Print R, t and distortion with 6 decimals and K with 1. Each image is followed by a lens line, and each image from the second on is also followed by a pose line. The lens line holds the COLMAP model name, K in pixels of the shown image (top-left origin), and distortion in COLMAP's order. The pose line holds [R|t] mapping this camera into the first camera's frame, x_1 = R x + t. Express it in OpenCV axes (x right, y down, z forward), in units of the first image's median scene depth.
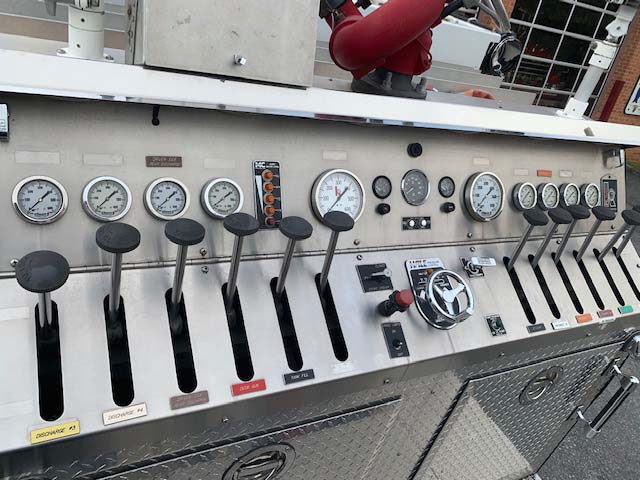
lens RADIAL K [[496.7, 0, 303.9], [0, 496.7, 260.7], [0, 0, 1]] dist [0.049526, -0.049860]
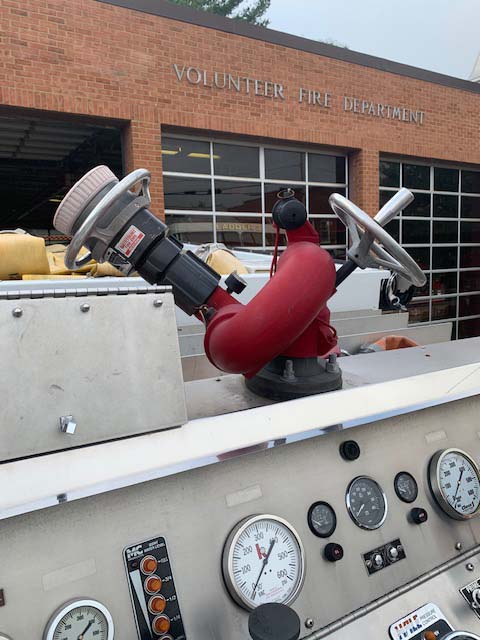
lens RADIAL K [[480.3, 0, 242.2], [0, 480.3, 319.4], [0, 0, 1]] dist [-0.035386, -0.011059]
pose [[0.973112, -0.219879, 0.068599, 0.064086], [0.230119, 0.915293, -0.330582, -0.205809], [0.009900, 0.337480, 0.941281, 0.280247]]
